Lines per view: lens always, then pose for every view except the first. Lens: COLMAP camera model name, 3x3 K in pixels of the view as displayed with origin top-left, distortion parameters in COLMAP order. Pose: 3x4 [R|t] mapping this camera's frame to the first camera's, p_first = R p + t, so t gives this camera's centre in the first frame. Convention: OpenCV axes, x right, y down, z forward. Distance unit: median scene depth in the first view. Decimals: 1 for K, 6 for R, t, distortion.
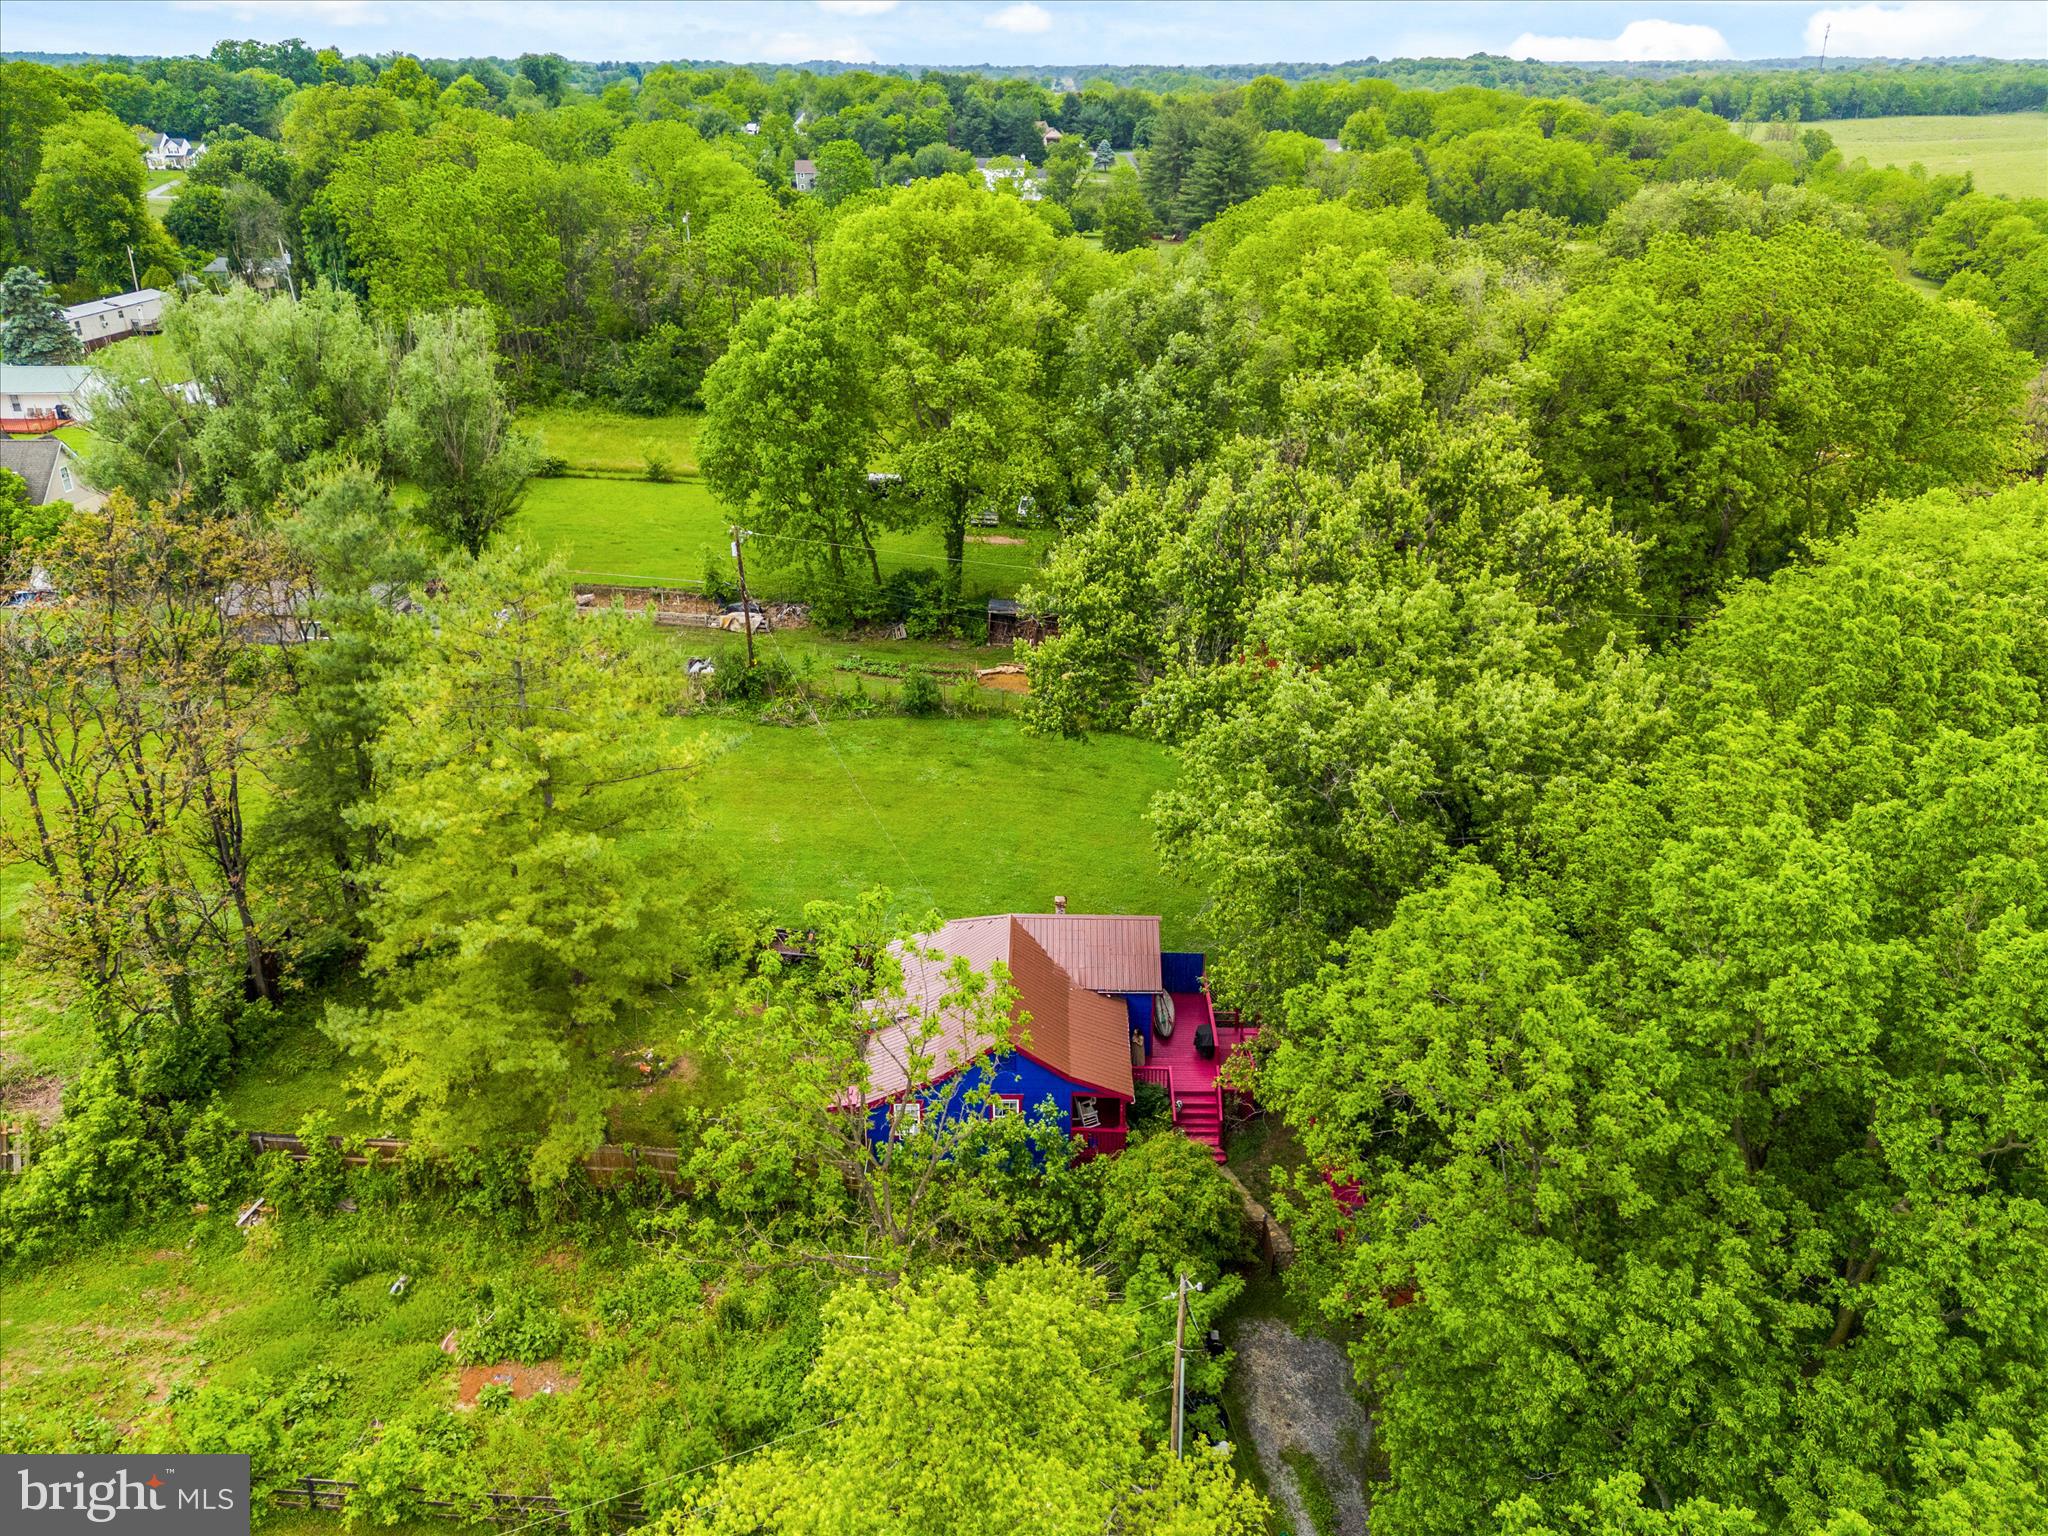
lens RADIAL K [[1453.7, 0, 1024.0], [0, 1453.7, 768.0], [0, 0, 1]] dist [0.057176, -0.049959]
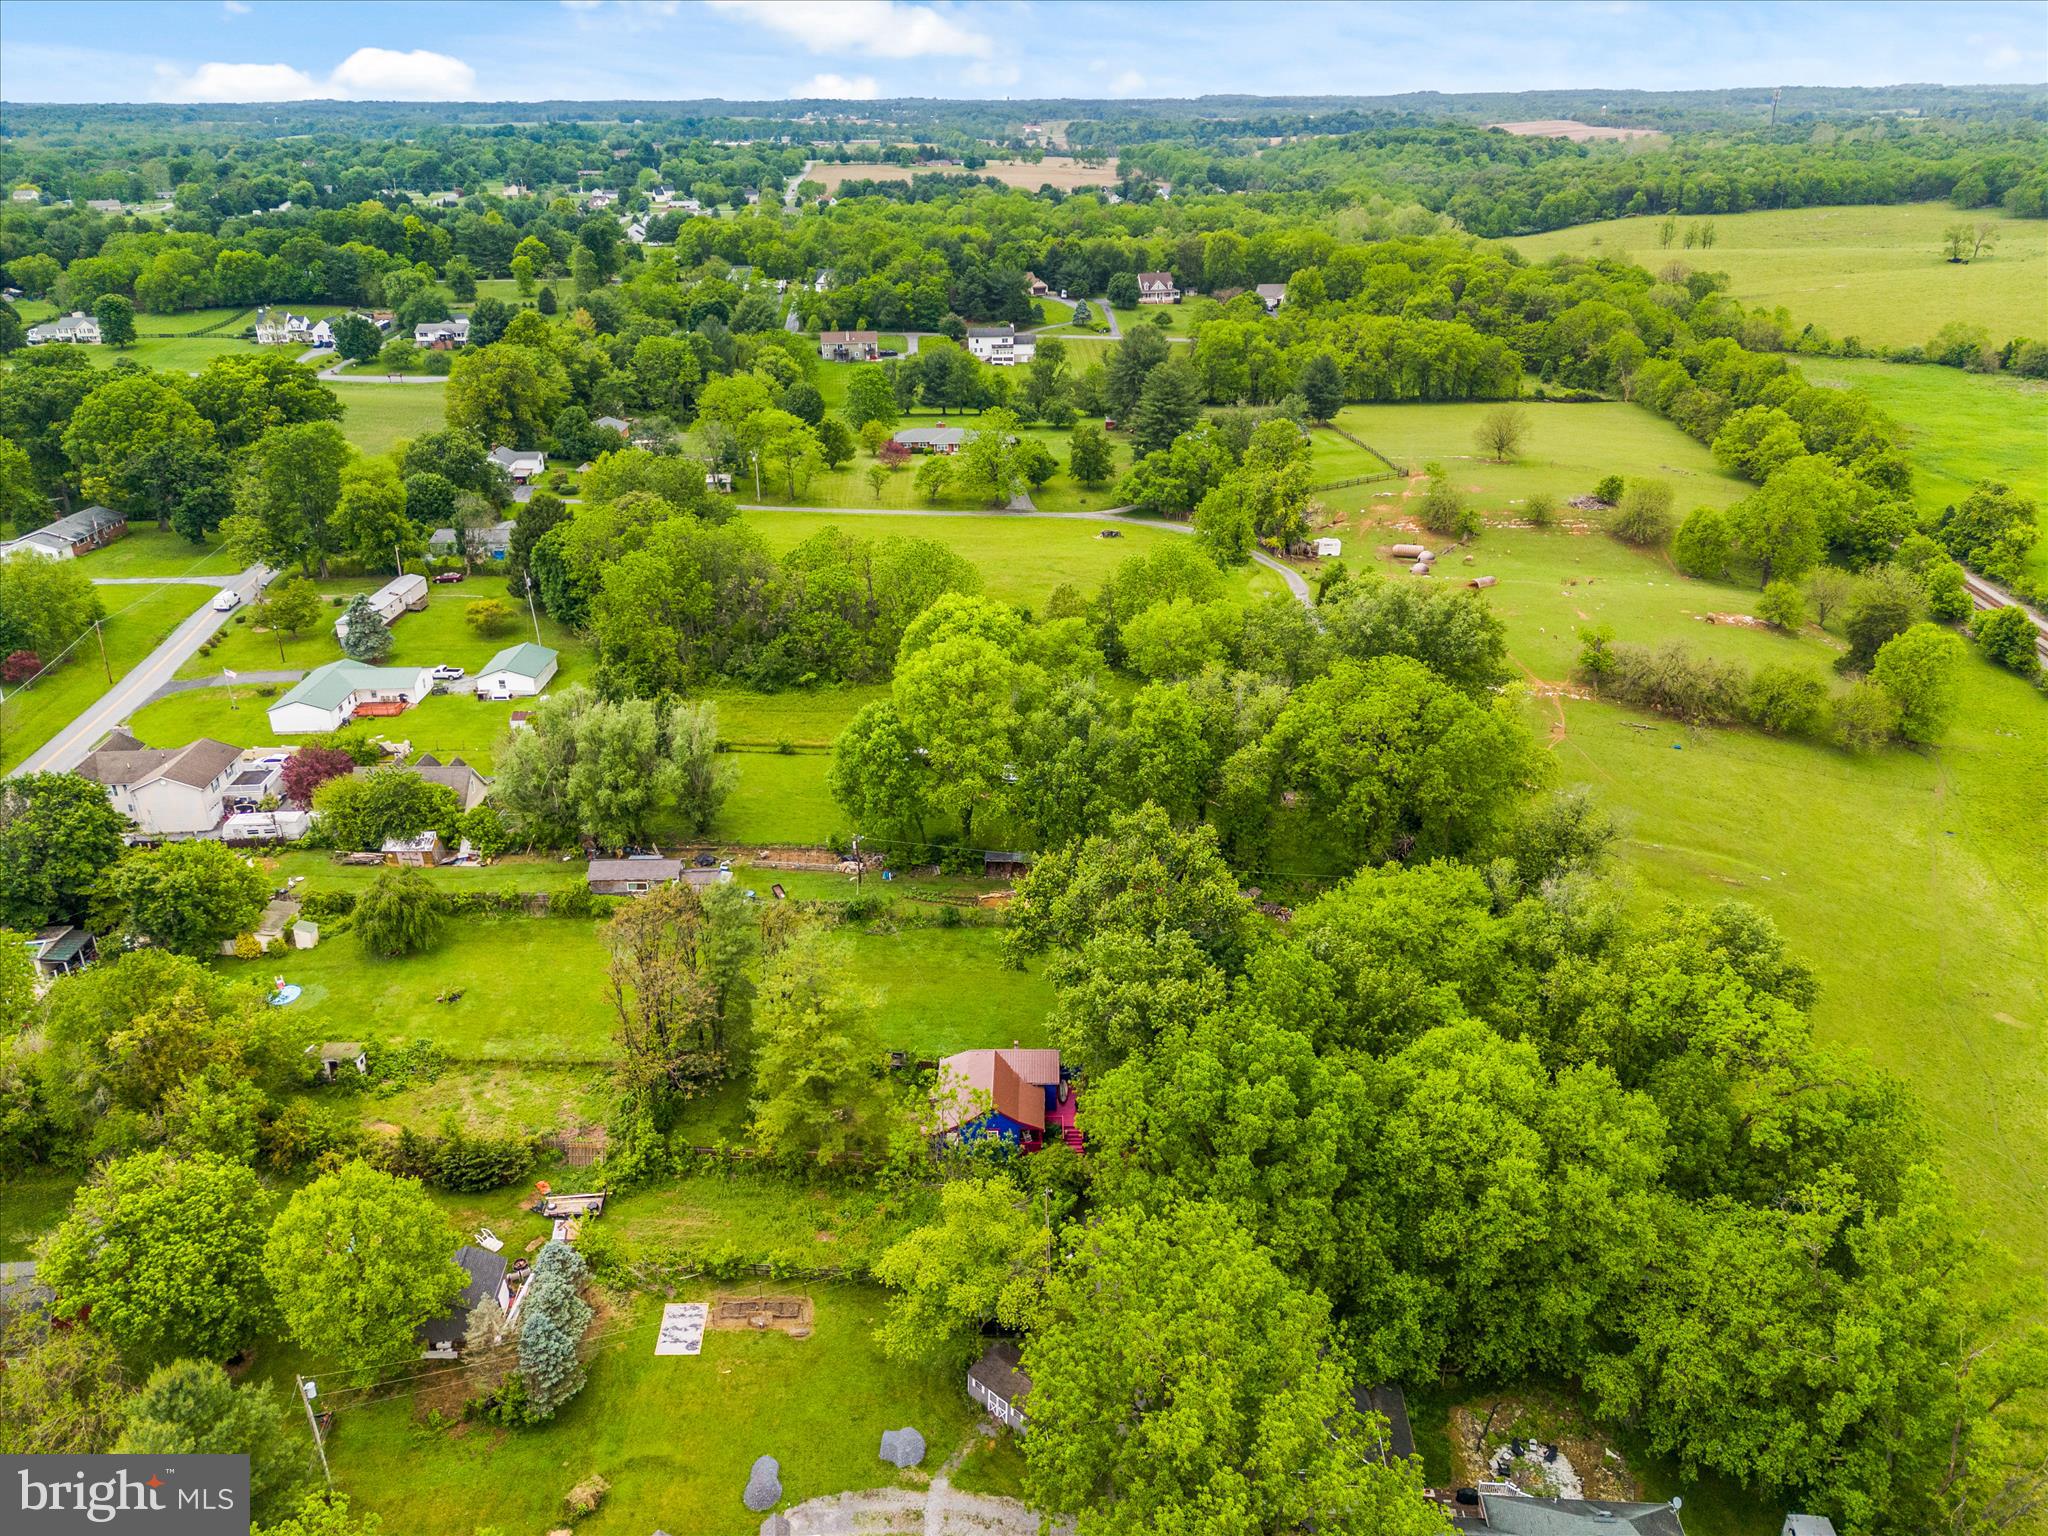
lens RADIAL K [[1453.7, 0, 1024.0], [0, 1453.7, 768.0], [0, 0, 1]] dist [0.057176, -0.049959]
pose [[0.999950, -0.009983, -0.000530, 0.043456], [0.009976, 0.999870, -0.012704, -0.324402], [0.000657, 0.012698, 0.999919, -1.349599]]
